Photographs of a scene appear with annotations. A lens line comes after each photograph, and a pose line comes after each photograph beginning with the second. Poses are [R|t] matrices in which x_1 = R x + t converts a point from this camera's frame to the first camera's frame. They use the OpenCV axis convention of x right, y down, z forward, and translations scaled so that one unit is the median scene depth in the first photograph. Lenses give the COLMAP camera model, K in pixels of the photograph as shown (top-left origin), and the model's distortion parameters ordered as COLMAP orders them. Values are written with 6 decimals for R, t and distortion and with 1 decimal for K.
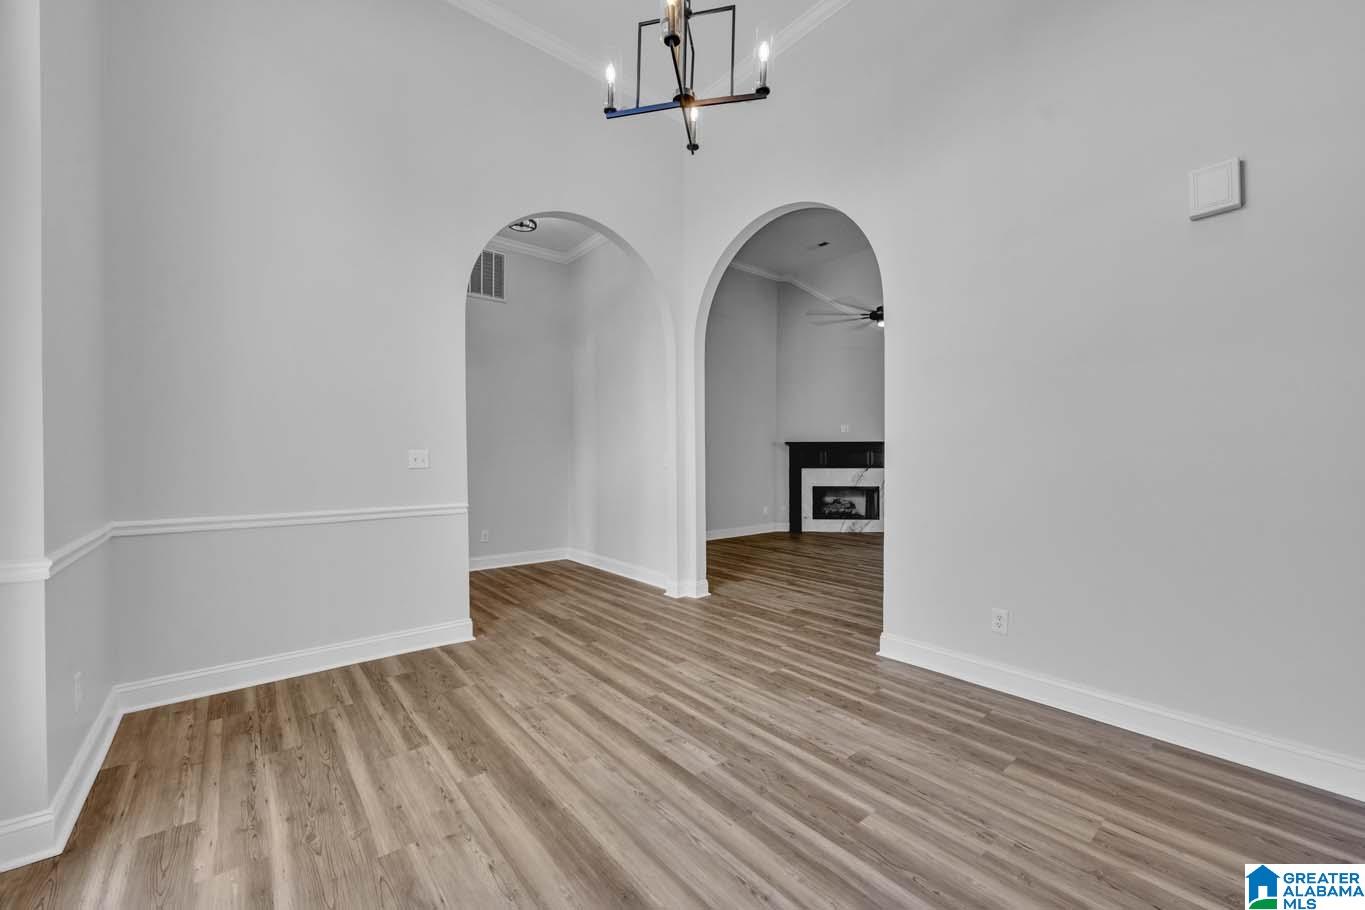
lens RADIAL K [[534.6, 0, 677.6], [0, 534.6, 459.8], [0, 0, 1]] dist [0.001757, 0.000125]
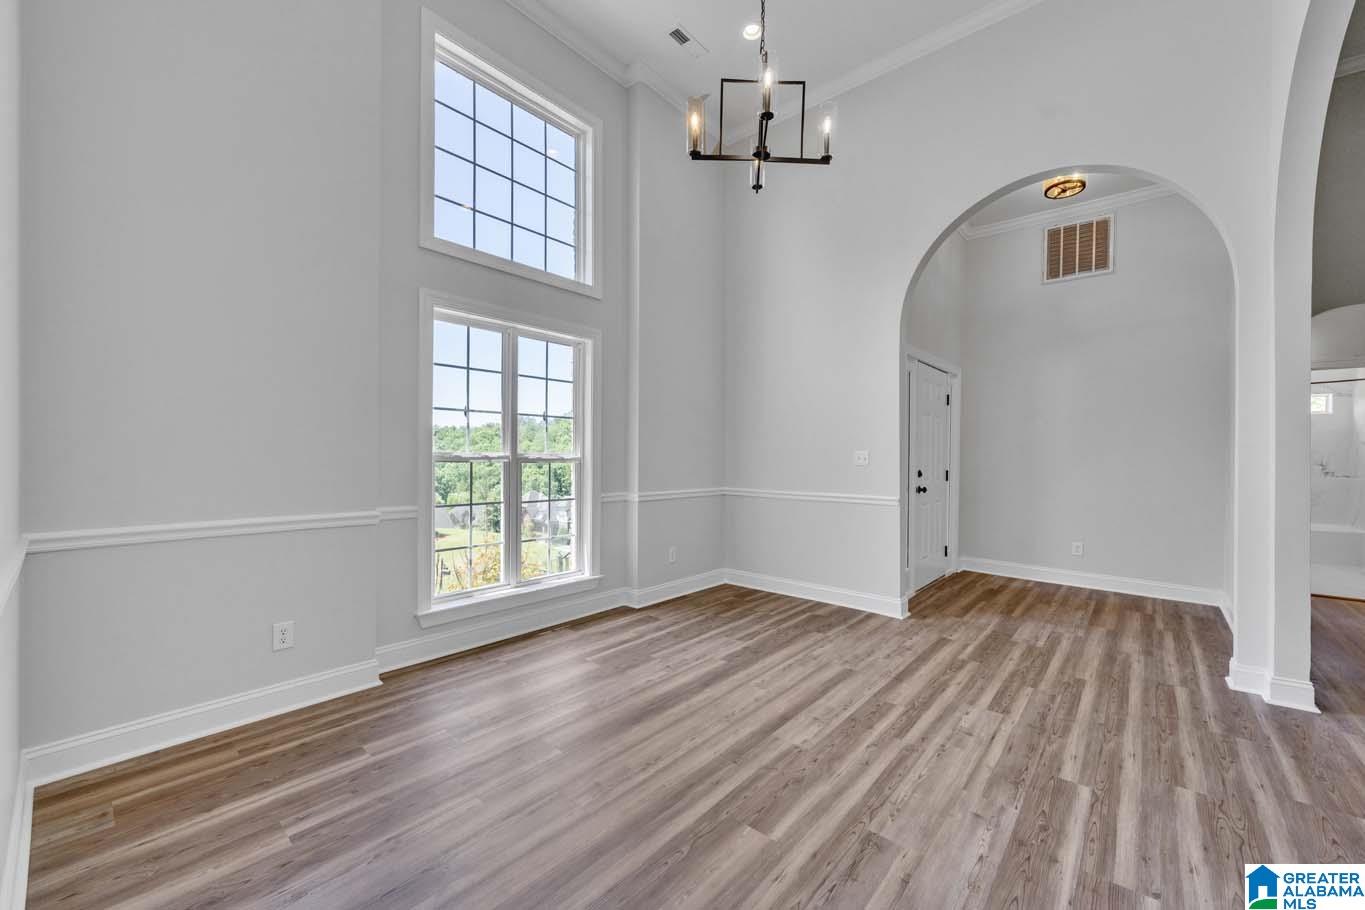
lens RADIAL K [[534.6, 0, 681.9], [0, 534.6, 454.3], [0, 0, 1]] dist [0.001757, 0.000125]
pose [[0.164277, -0.002082, -0.986412, 0.893846], [-0.012061, 0.999919, -0.004119, 0.001604], [0.986340, 0.012574, 0.164239, 0.491866]]
